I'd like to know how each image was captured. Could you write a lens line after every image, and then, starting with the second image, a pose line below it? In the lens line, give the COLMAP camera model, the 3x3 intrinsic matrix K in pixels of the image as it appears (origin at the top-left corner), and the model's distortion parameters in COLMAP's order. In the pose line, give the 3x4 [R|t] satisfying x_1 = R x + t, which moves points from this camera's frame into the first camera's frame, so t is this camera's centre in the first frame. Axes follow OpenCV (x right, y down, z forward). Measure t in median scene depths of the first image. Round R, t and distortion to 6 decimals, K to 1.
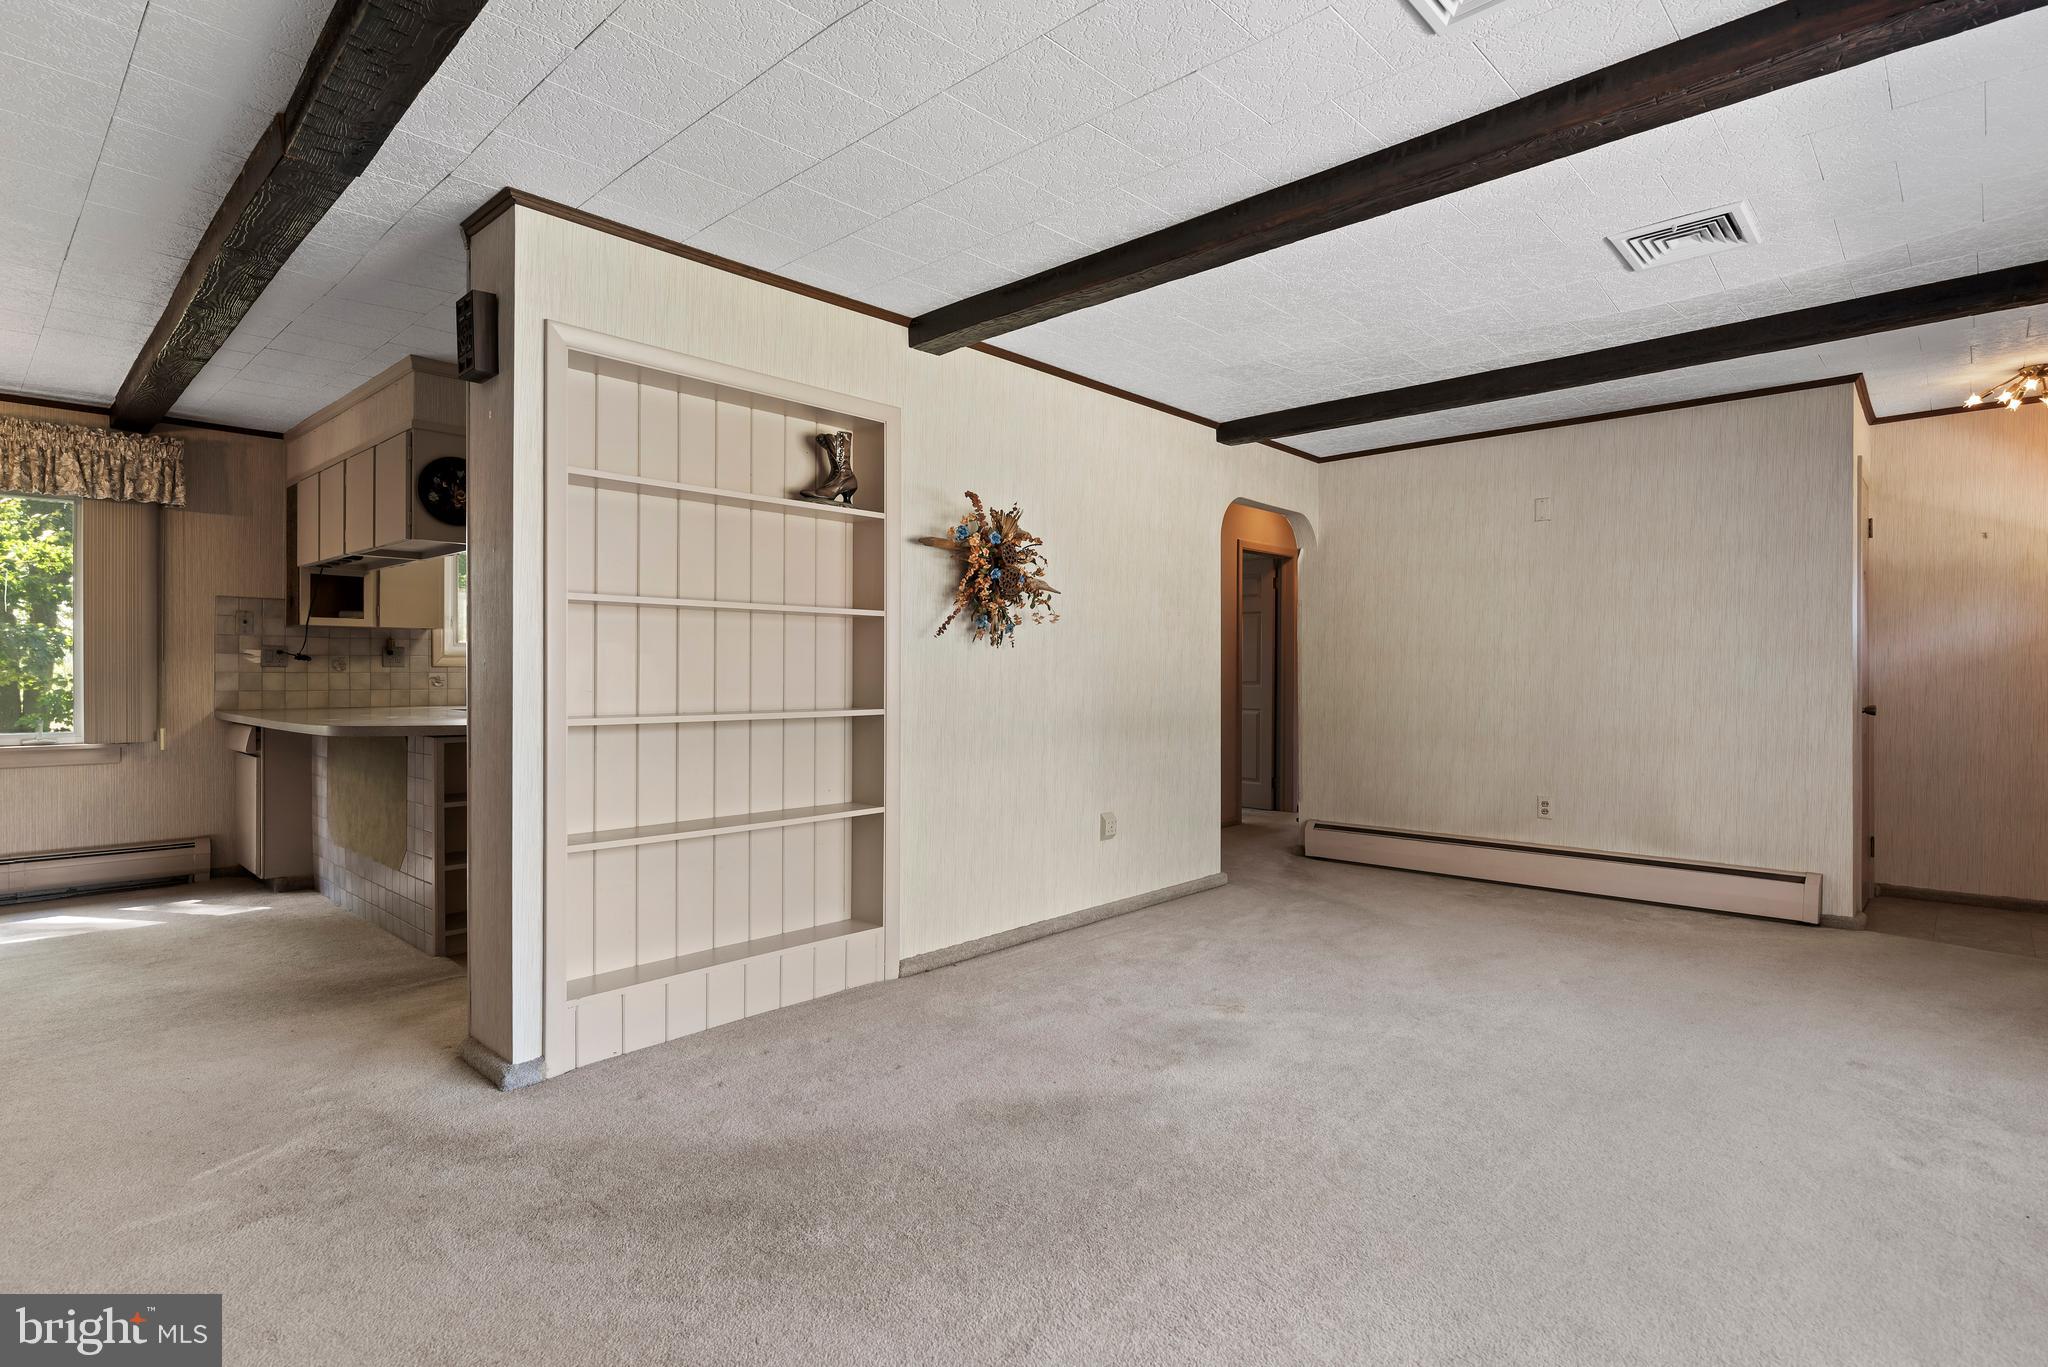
lens RADIAL K [[1003.1, 0, 1043.1], [0, 1003.1, 676.2], [0, 0, 1]] dist [0.000566, 0.000227]
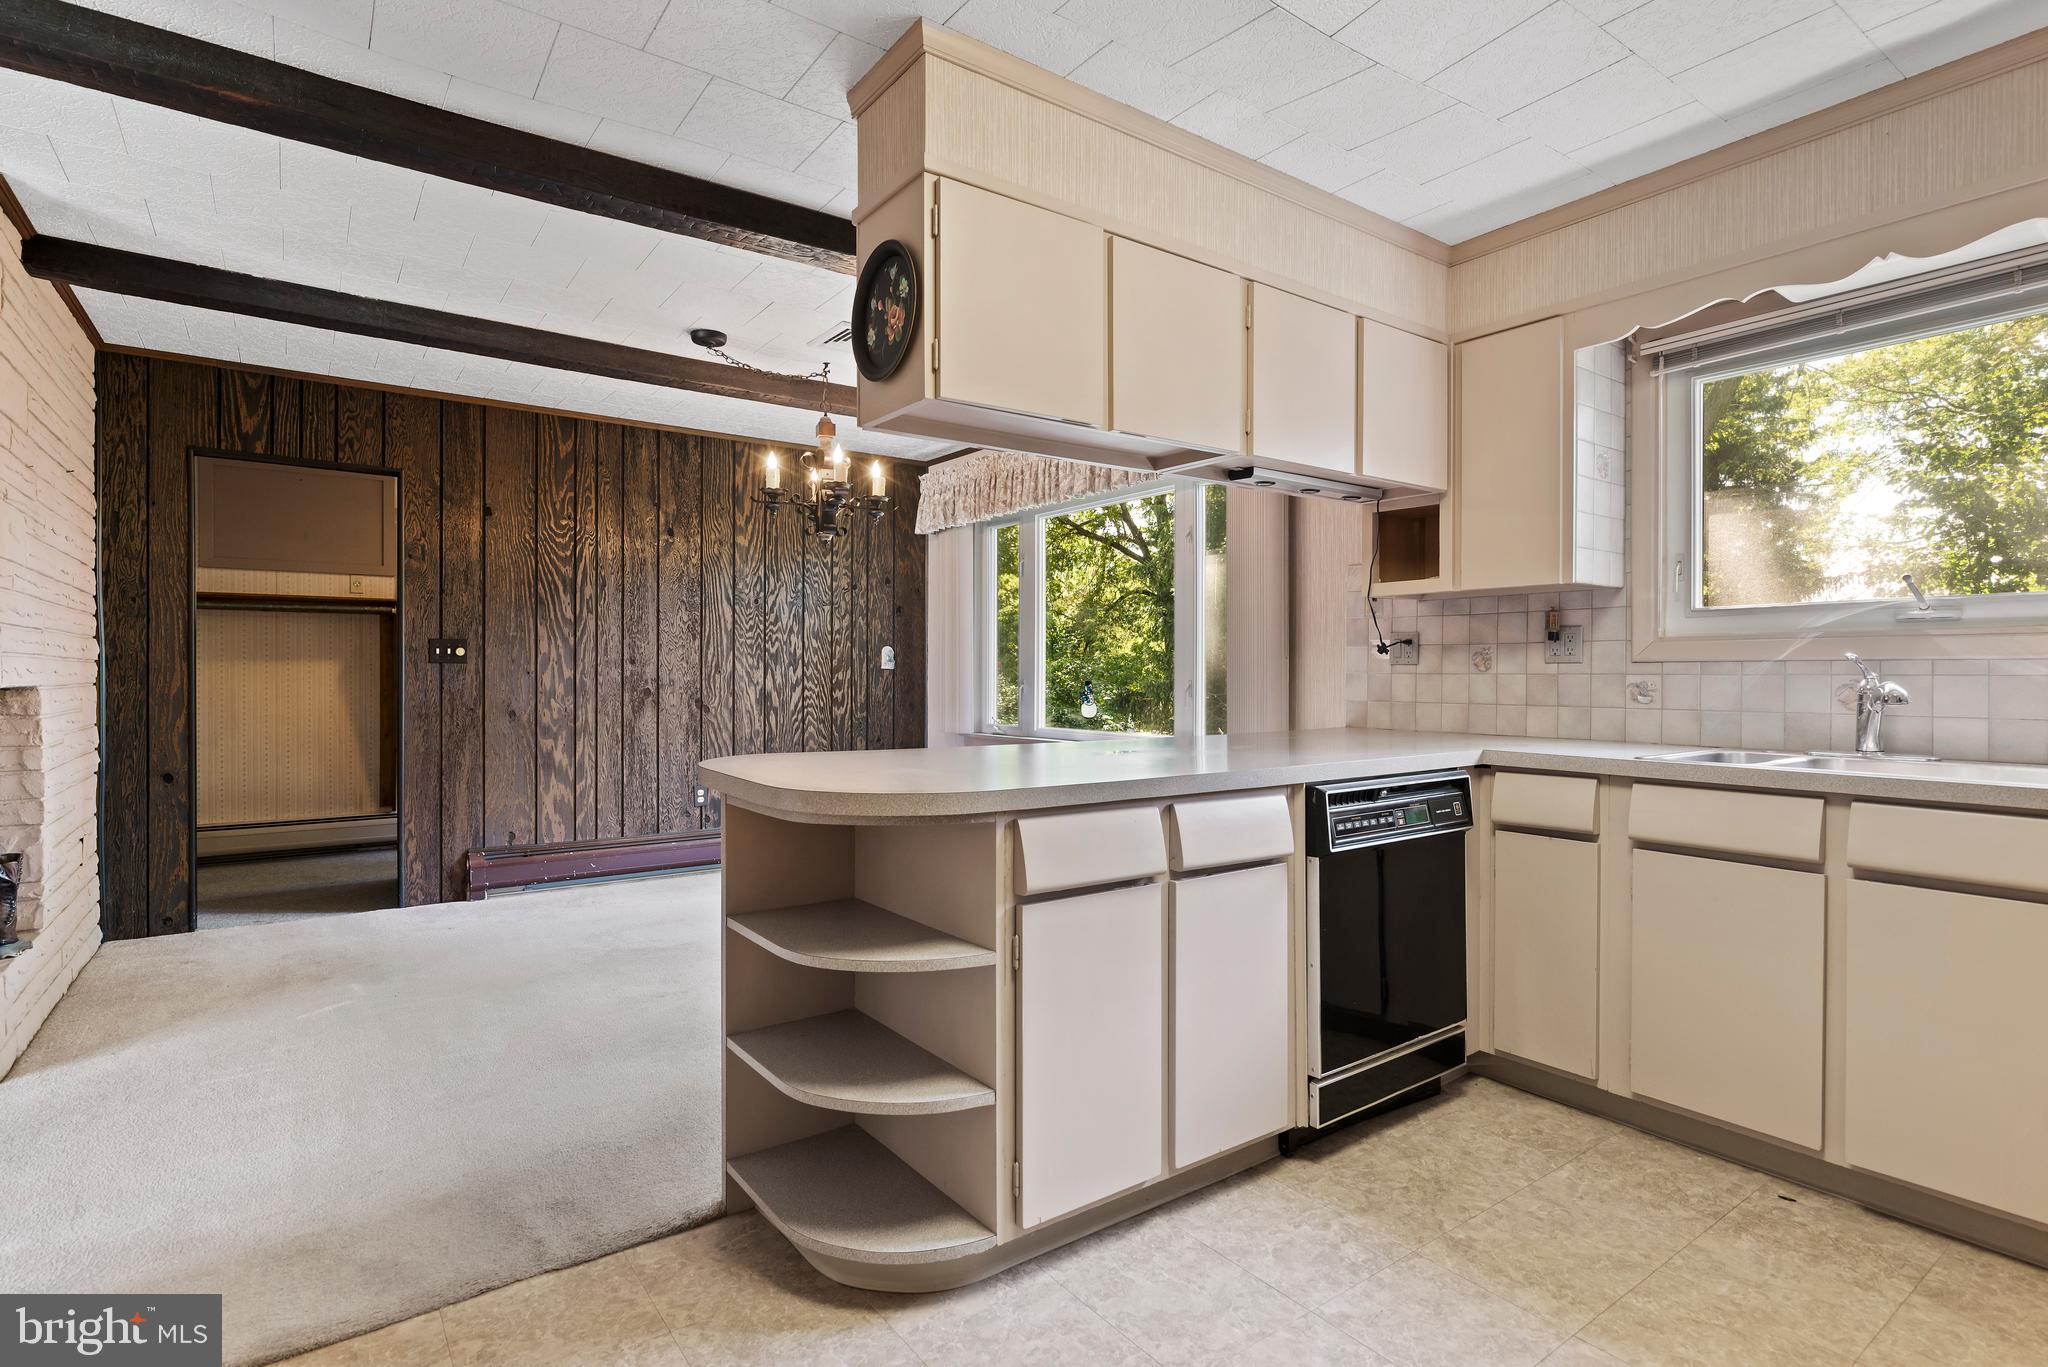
lens RADIAL K [[1023.4, 0, 1048.0], [0, 1023.4, 685.4], [0, 0, 1]] dist [-0.001363, -0.000170]
pose [[-0.190019, 0.013931, -0.981682, -0.074304], [-0.004471, 0.999877, 0.015054, -0.005249], [0.981770, 0.007250, -0.189933, 0.939876]]
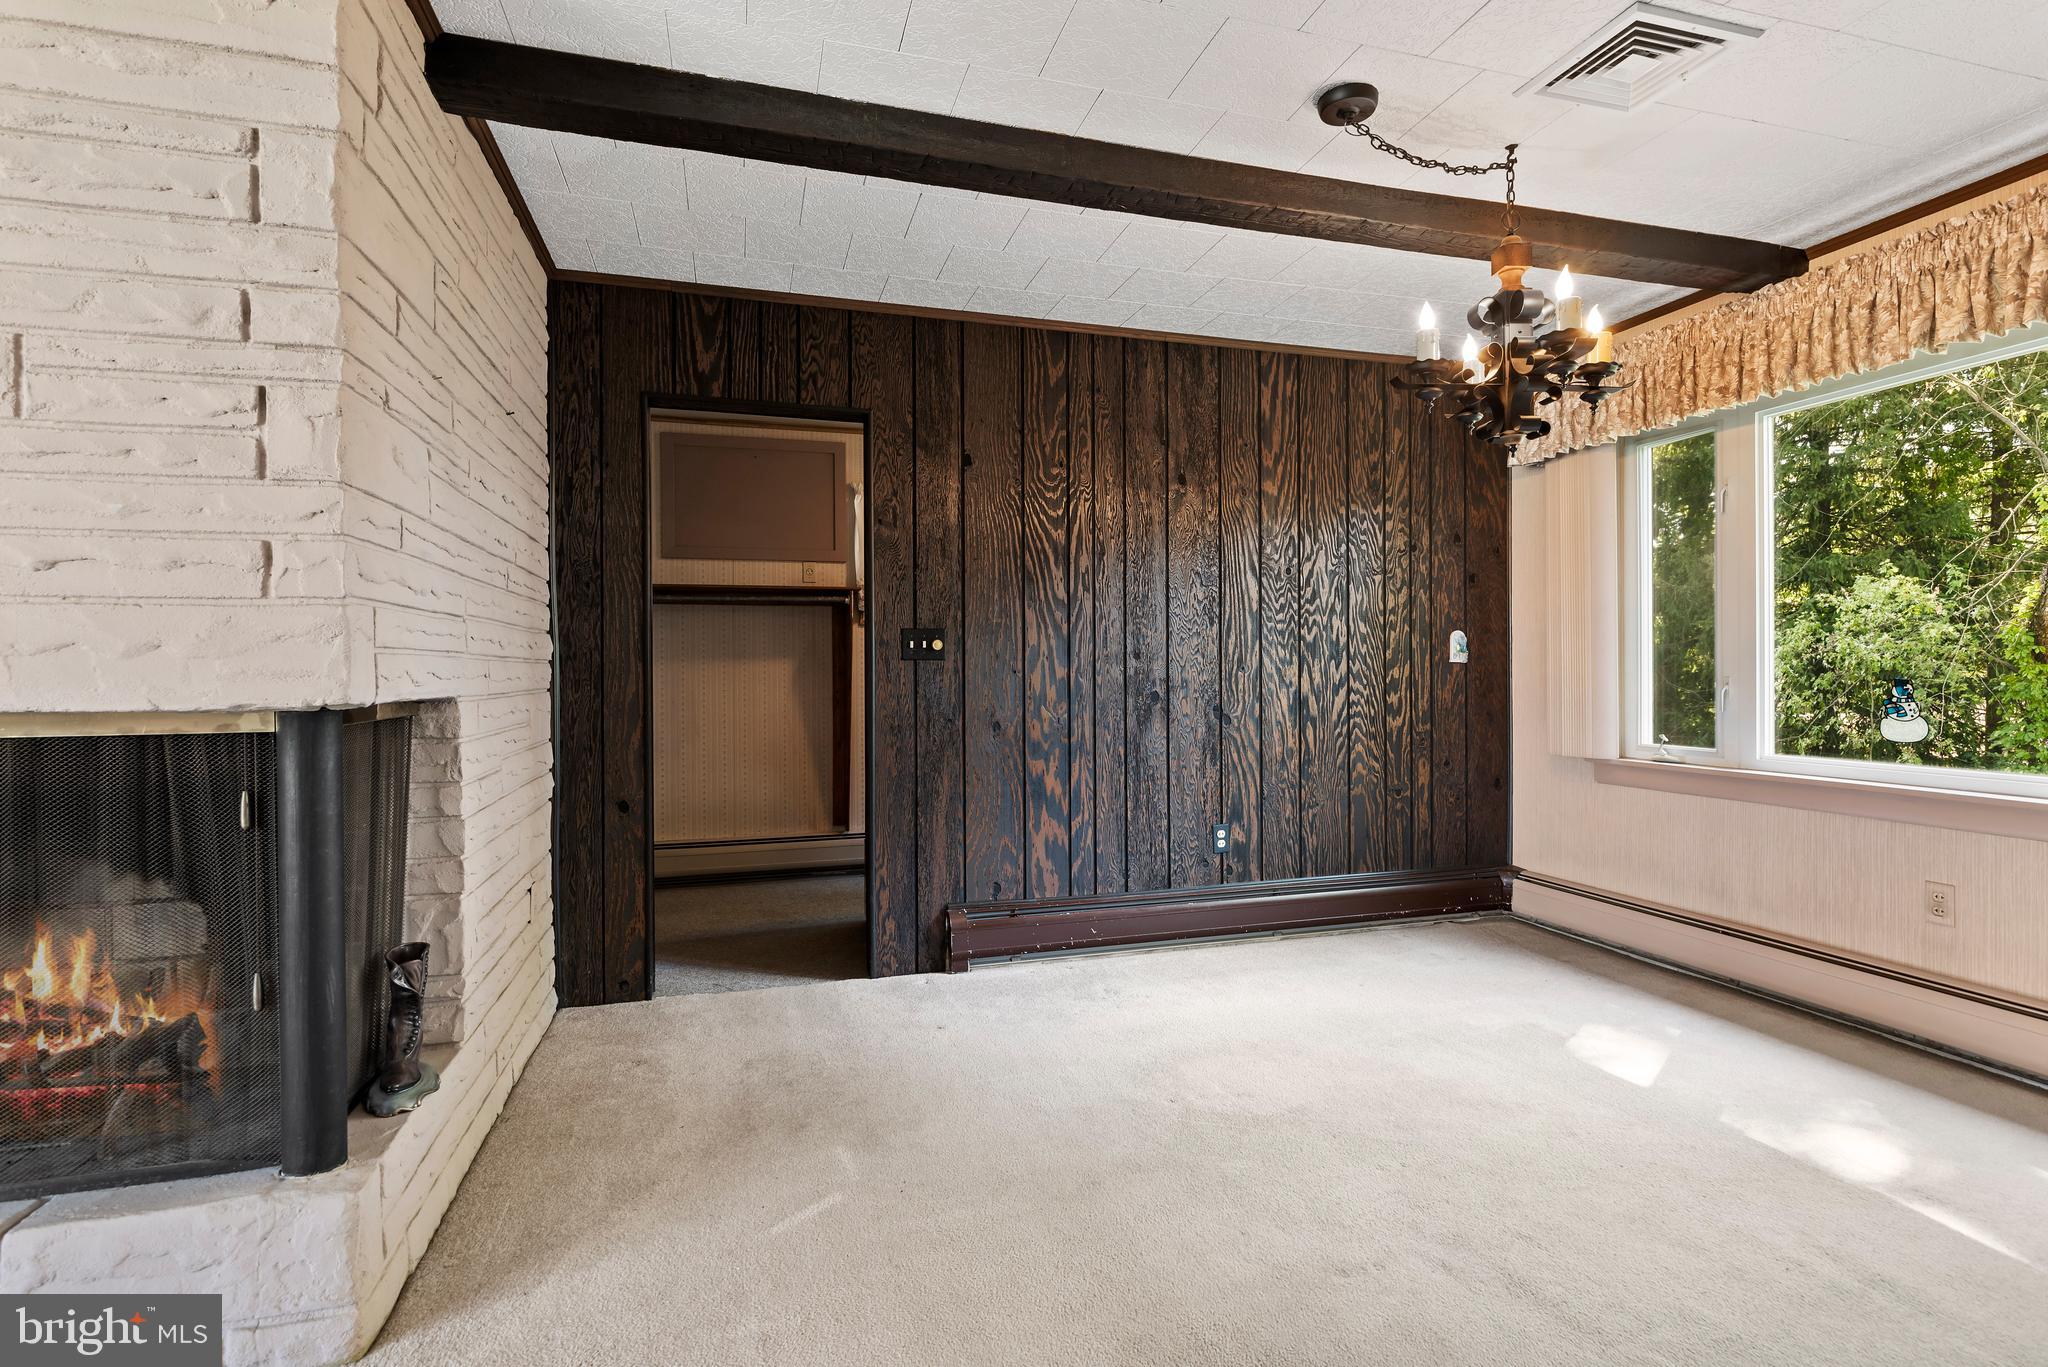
lens RADIAL K [[1023.4, 0, 1048.0], [0, 1023.4, 685.4], [0, 0, 1]] dist [-0.001363, -0.000170]
pose [[-0.510068, 0.019503, -0.859913, -0.313388], [0.004803, 0.999792, 0.019827, -0.005136], [0.860121, 0.005983, -0.510056, 0.668028]]
